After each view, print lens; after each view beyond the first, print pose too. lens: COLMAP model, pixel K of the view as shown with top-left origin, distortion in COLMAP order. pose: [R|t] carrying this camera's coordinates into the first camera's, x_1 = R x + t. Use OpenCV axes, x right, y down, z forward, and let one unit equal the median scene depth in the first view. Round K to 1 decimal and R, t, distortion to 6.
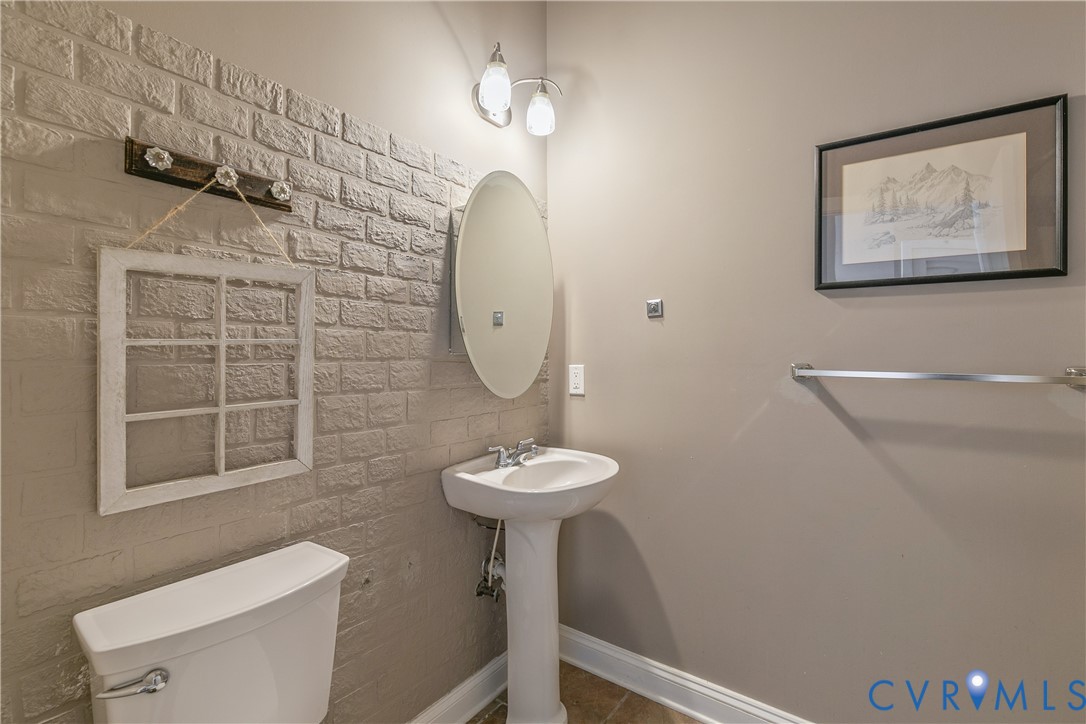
lens RADIAL K [[500.2, 0, 549.9], [0, 500.2, 353.6], [0, 0, 1]] dist [0.002445, -0.000334]
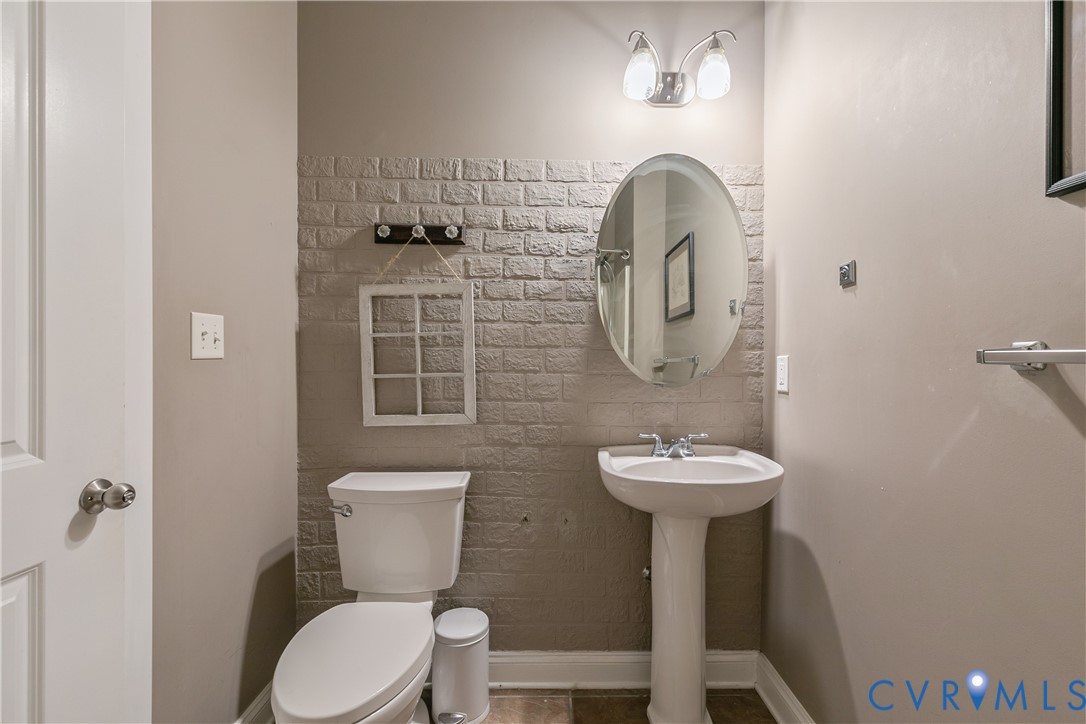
lens RADIAL K [[491.8, 0, 545.7], [0, 491.8, 372.0], [0, 0, 1]] dist [0.005152, -0.000066]
pose [[0.591002, 0.020120, -0.806419, 0.717725], [-0.004641, 0.999757, 0.021543, 0.050964], [0.806656, -0.008989, 0.590952, 0.314718]]
